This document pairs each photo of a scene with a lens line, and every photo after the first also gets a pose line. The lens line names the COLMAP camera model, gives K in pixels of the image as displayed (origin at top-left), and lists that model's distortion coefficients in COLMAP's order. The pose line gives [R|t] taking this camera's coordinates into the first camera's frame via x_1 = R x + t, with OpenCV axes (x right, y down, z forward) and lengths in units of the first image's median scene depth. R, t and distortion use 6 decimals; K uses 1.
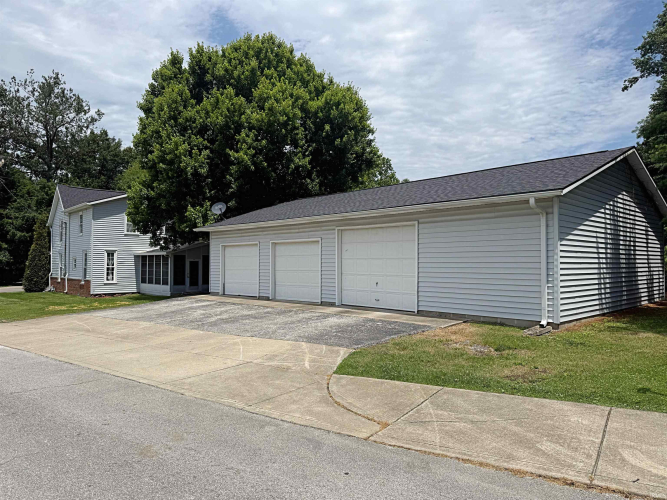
lens RADIAL K [[476.0, 0, 330.4], [0, 476.0, 252.6], [0, 0, 1]] dist [-0.037872, 0.002655]
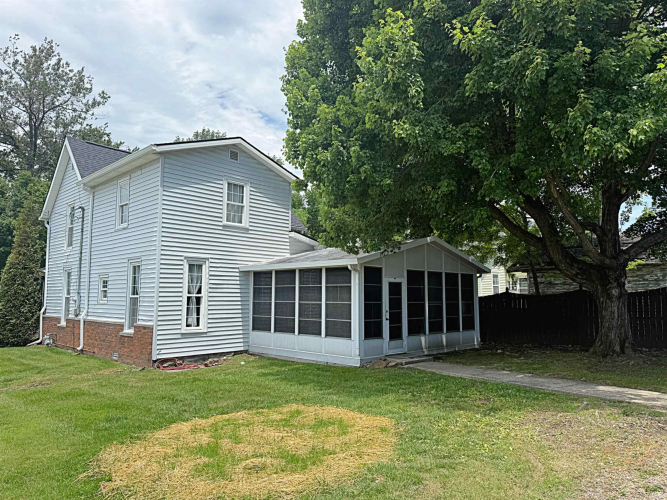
lens RADIAL K [[476.0, 0, 336.3], [0, 476.0, 248.3], [0, 0, 1]] dist [-0.037872, 0.002655]
pose [[0.998123, 0.007599, 0.060765, -0.319957], [-0.002577, 0.996604, -0.082299, 0.019845], [-0.061184, 0.081988, 0.994754, 0.482933]]
